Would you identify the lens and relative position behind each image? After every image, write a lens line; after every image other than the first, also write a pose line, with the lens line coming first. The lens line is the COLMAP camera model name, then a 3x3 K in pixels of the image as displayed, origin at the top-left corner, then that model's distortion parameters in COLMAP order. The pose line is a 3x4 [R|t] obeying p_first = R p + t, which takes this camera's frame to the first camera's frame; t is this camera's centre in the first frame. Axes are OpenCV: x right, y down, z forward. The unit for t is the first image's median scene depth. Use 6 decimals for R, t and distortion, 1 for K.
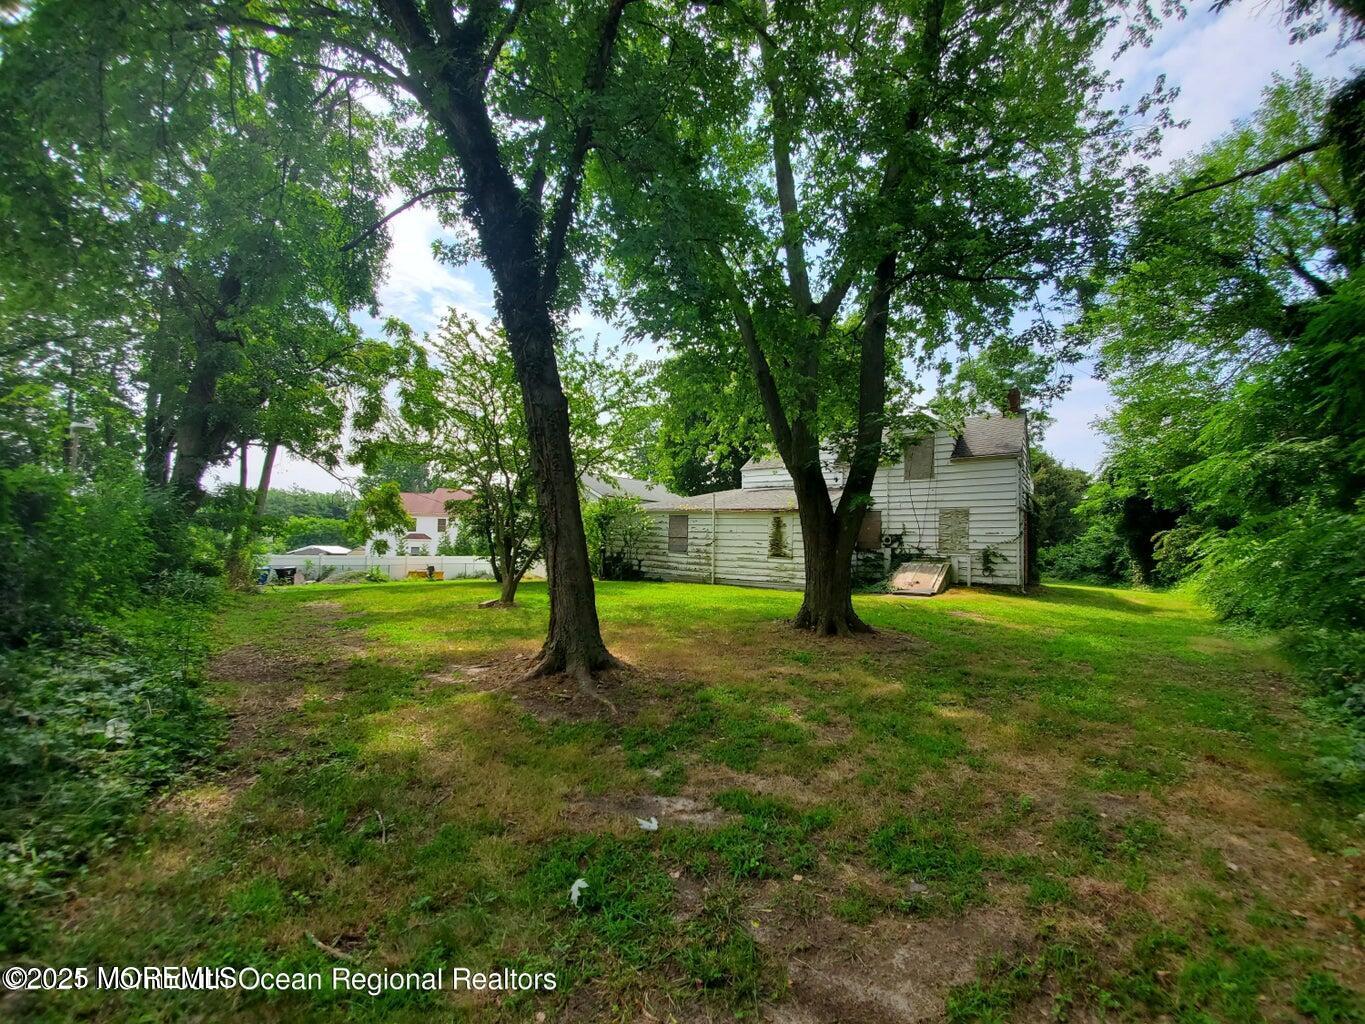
lens RADIAL K [[538.3, 0, 684.1], [0, 538.3, 517.1], [0, 0, 1]] dist [0.000263, -0.008426]
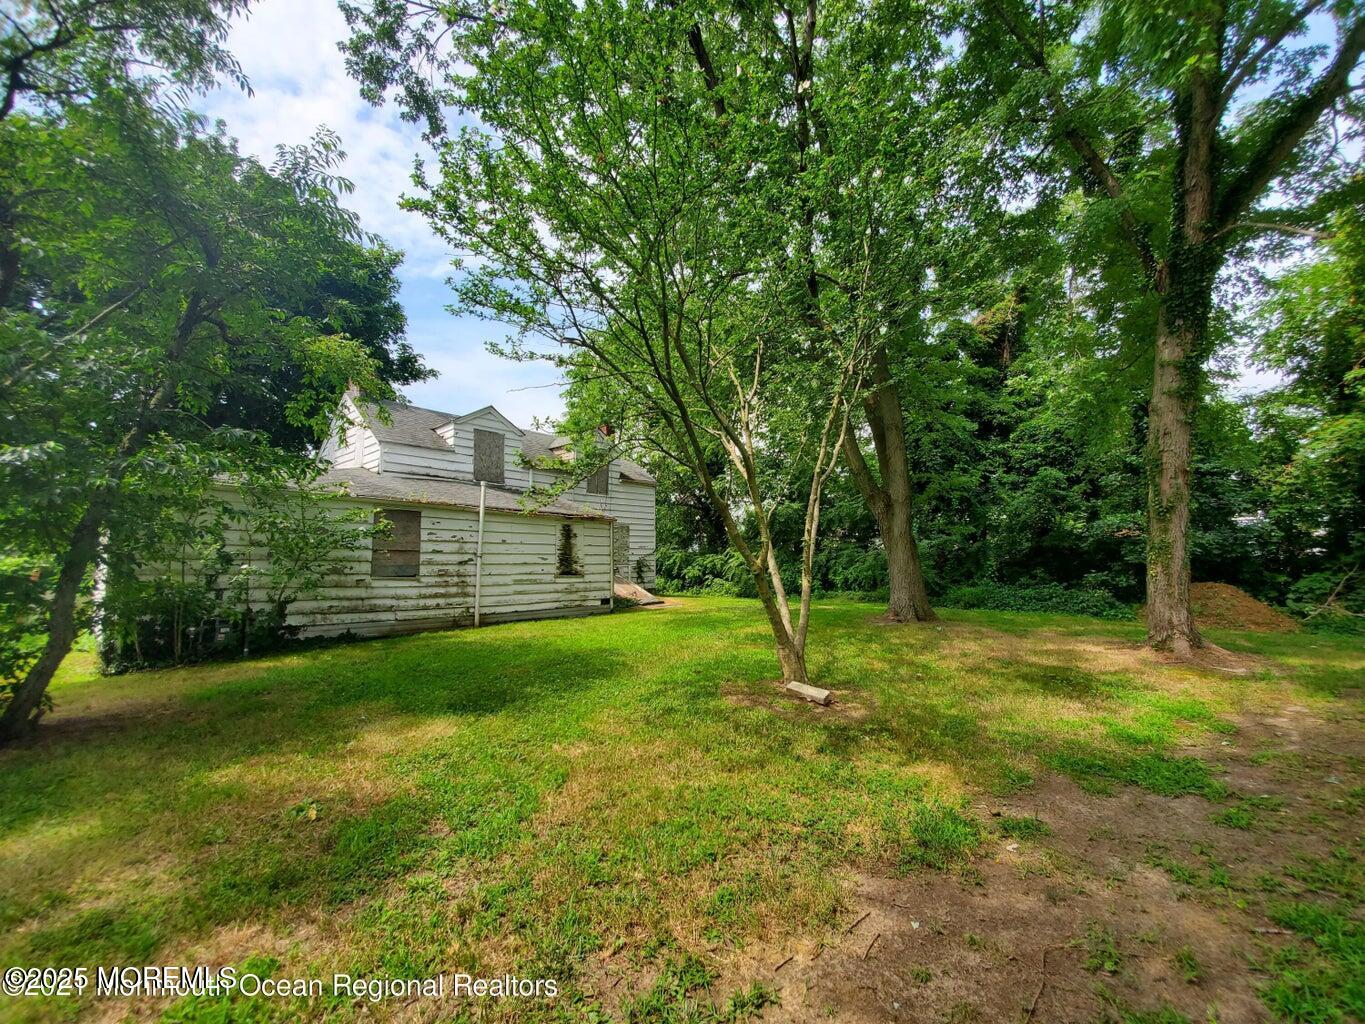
lens RADIAL K [[538.3, 0, 683.8], [0, 538.3, 508.9], [0, 0, 1]] dist [0.000263, -0.008426]
pose [[0.059861, 0.102275, 0.992953, -0.554304], [-0.009622, 0.994750, -0.101880, 0.050600], [-0.998160, -0.003456, 0.060531, 0.711402]]
